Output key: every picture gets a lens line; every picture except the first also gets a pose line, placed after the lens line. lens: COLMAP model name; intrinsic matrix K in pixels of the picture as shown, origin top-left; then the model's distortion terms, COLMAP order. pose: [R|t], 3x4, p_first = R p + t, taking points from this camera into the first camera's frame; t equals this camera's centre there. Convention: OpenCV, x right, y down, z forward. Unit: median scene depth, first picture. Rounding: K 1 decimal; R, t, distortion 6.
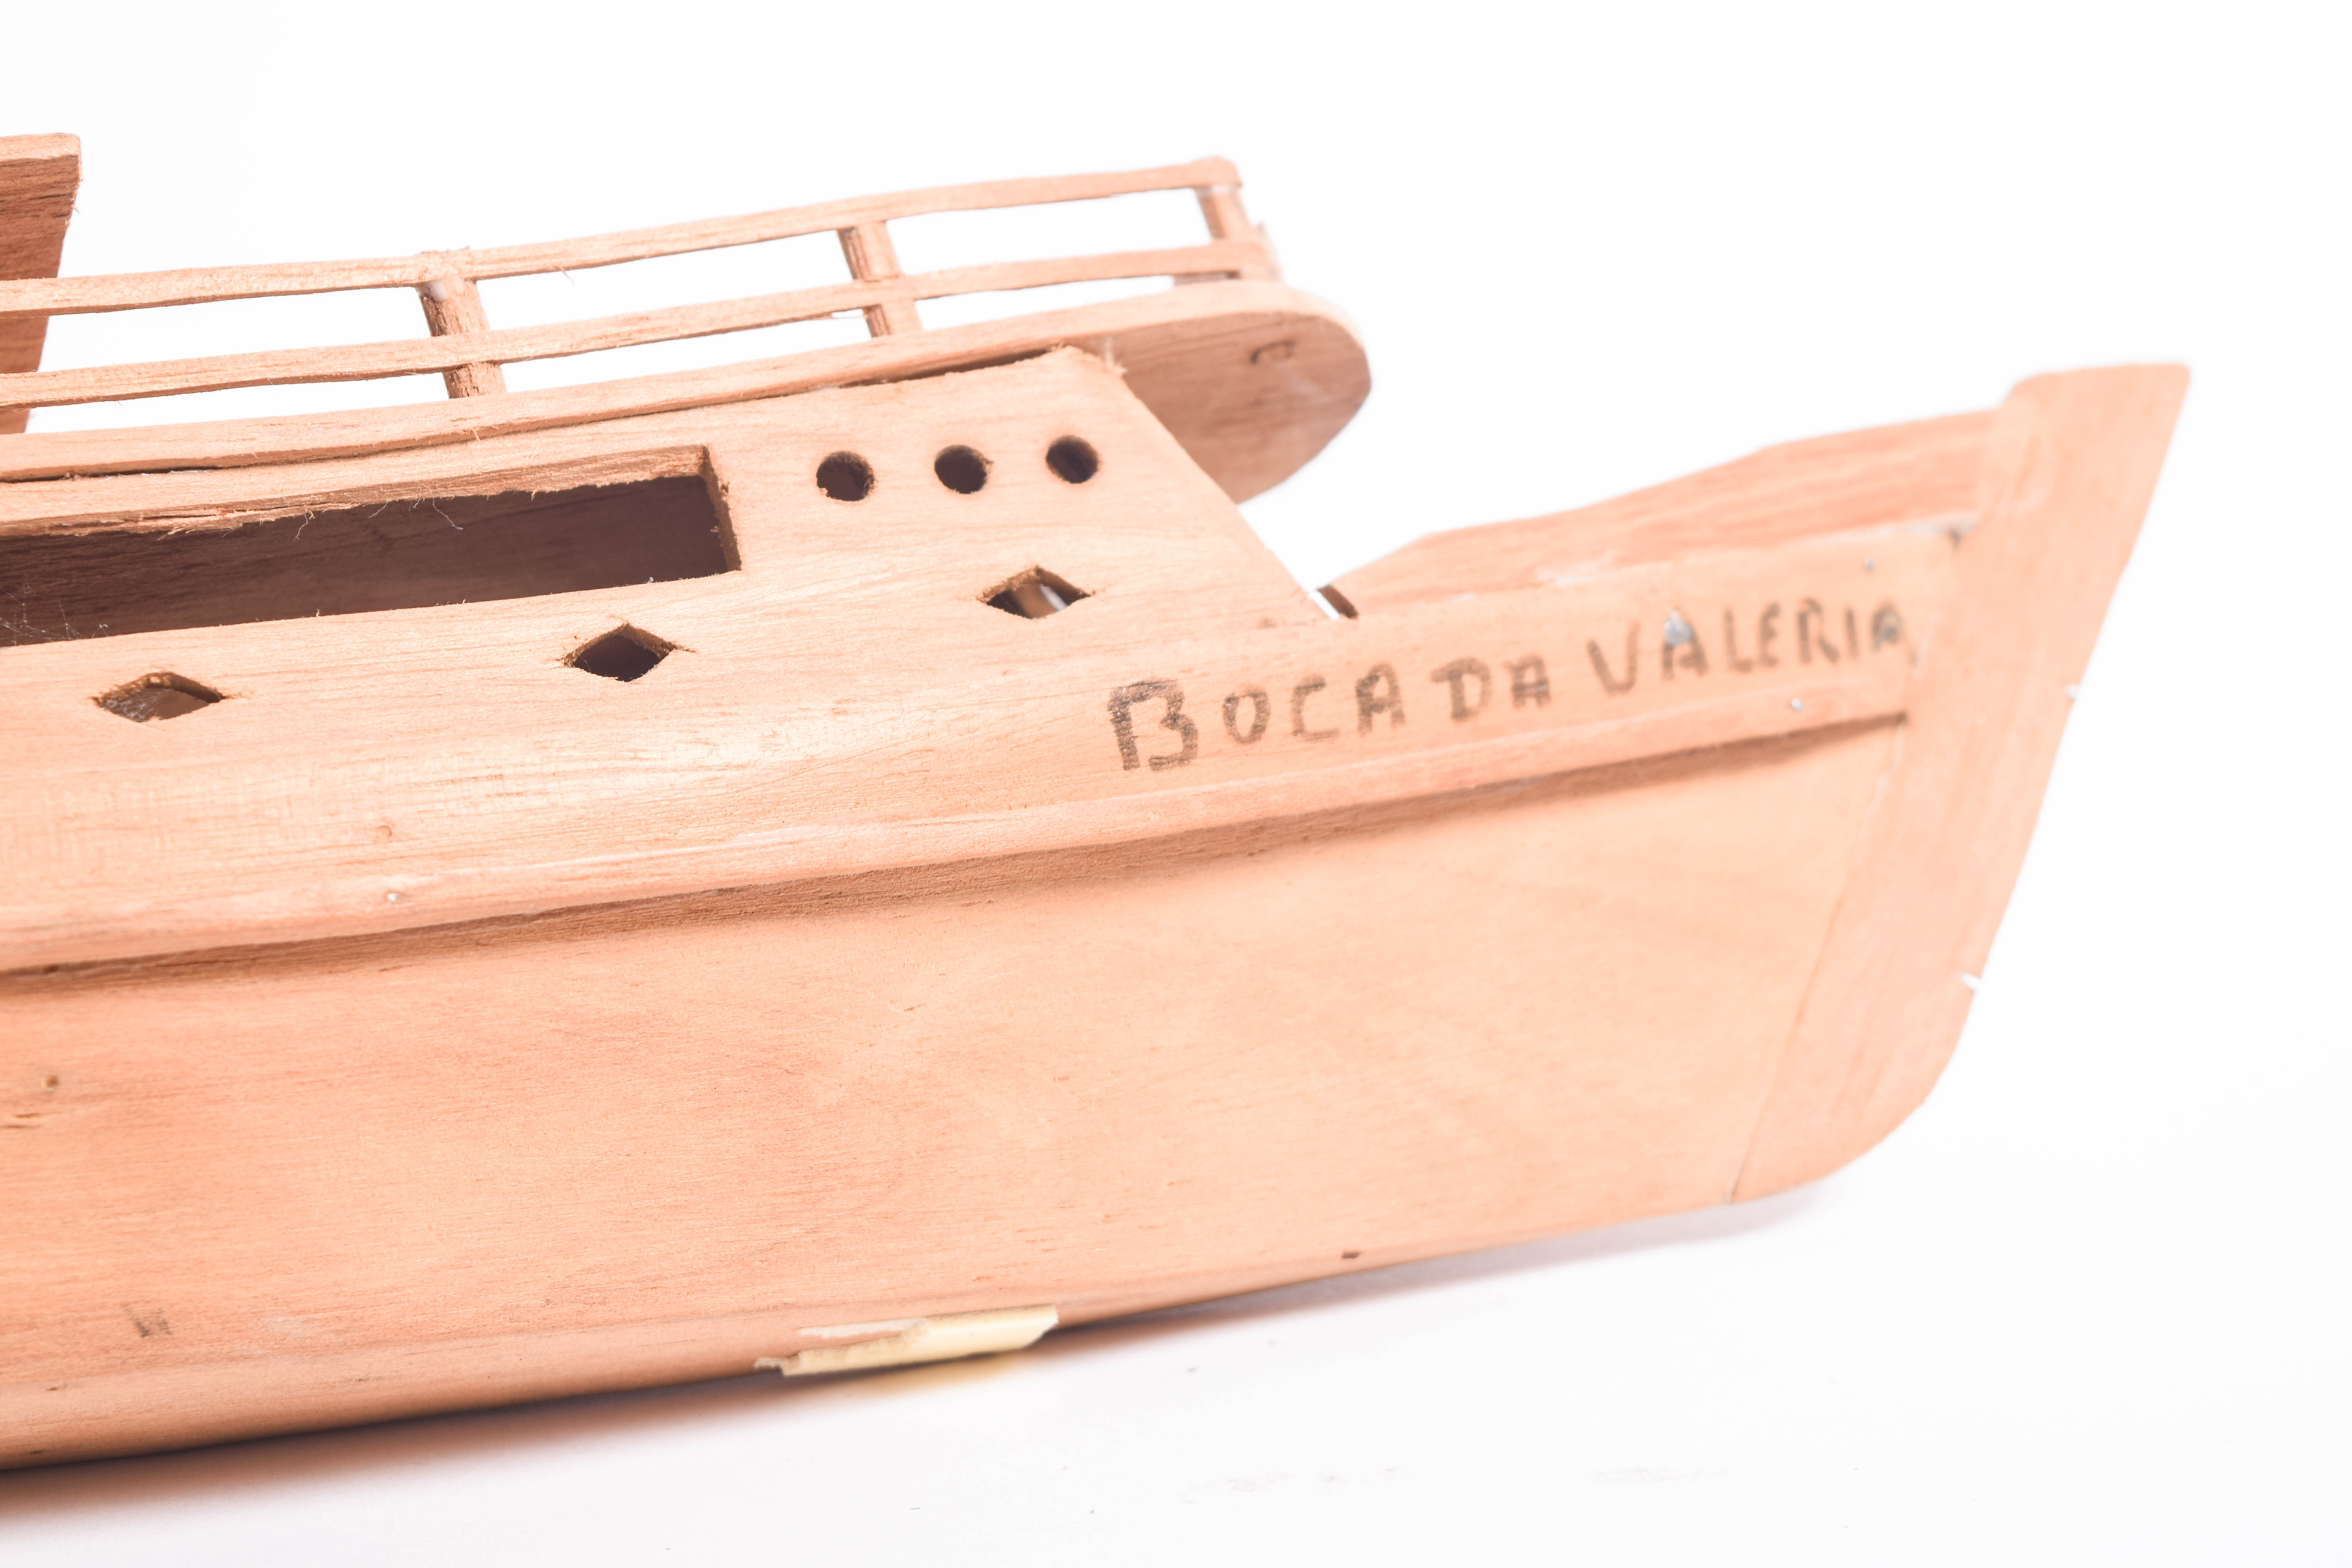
lens RADIAL K [[5259.5, 0, 1183.2], [0, 5259.5, 792.4], [0, 0, 1]] dist [-0.055350, 0.000000]
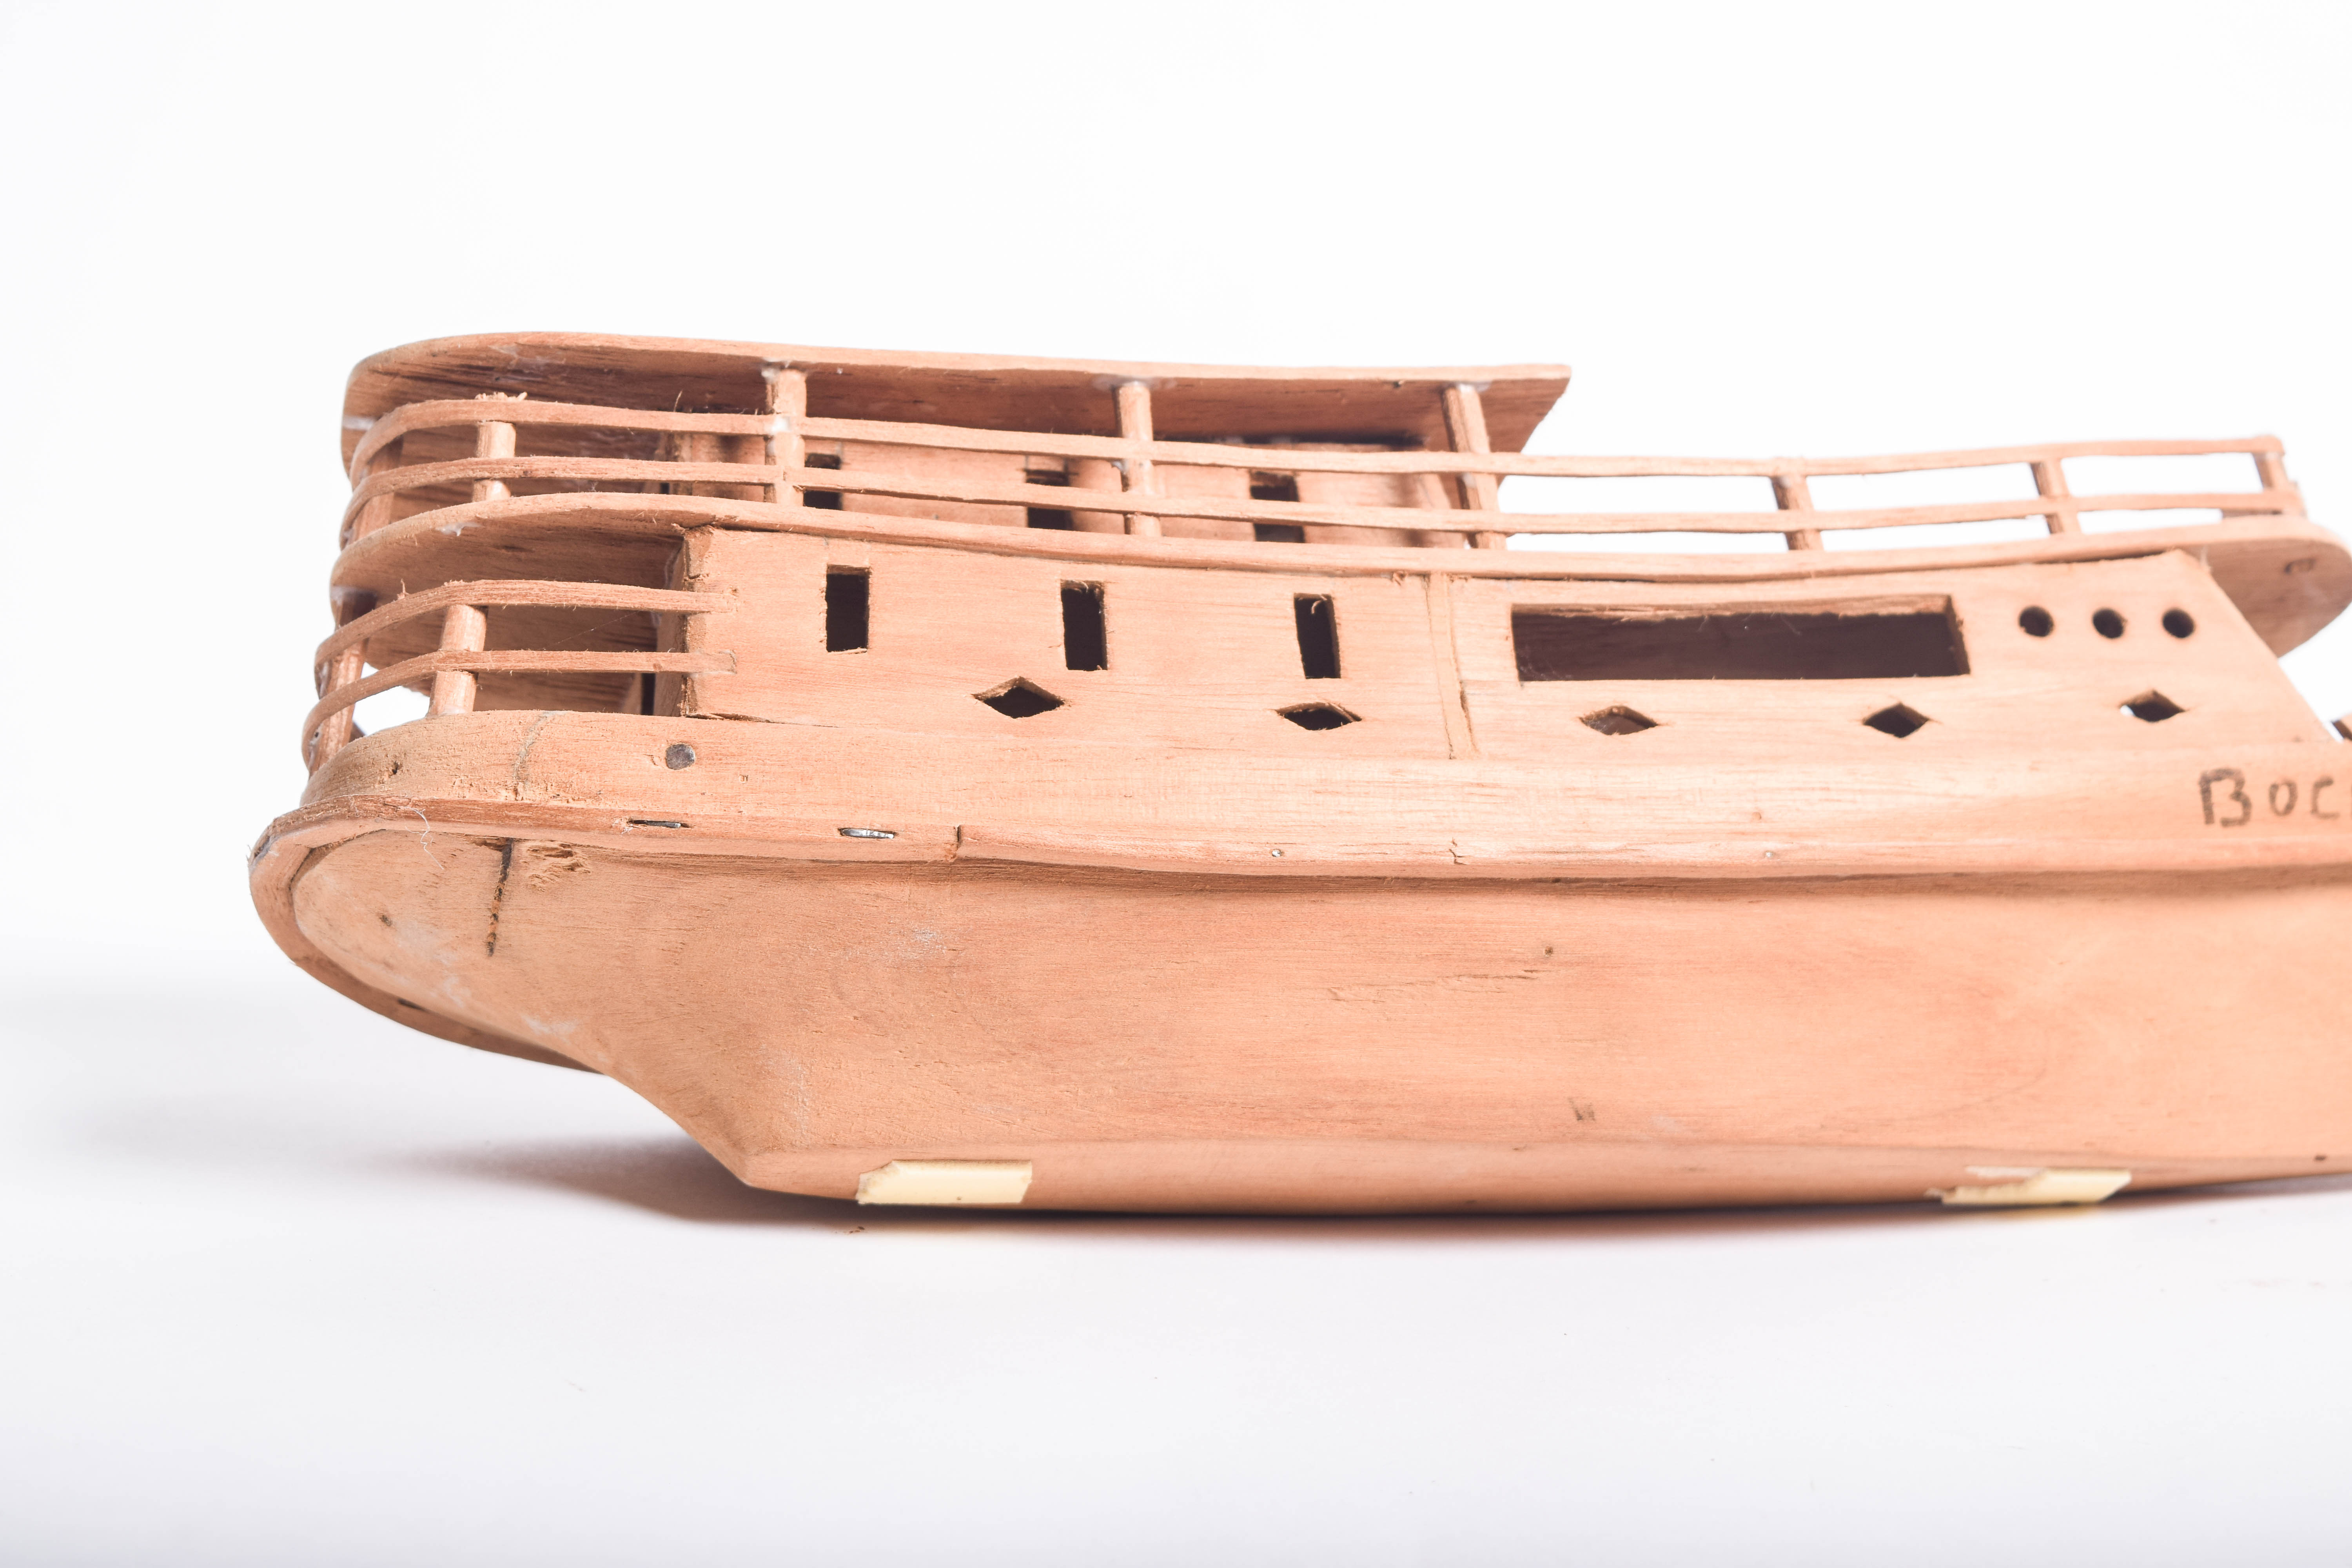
lens RADIAL K [[5259.5, 0, 1173.8], [0, 5259.5, 799.0], [0, 0, 1]] dist [-0.055350, 0.000000]
pose [[0.991430, 0.080802, -0.102655, -0.155010], [-0.085485, 0.995451, -0.042058, 0.079576], [0.098789, 0.050473, 0.993828, -0.564823]]
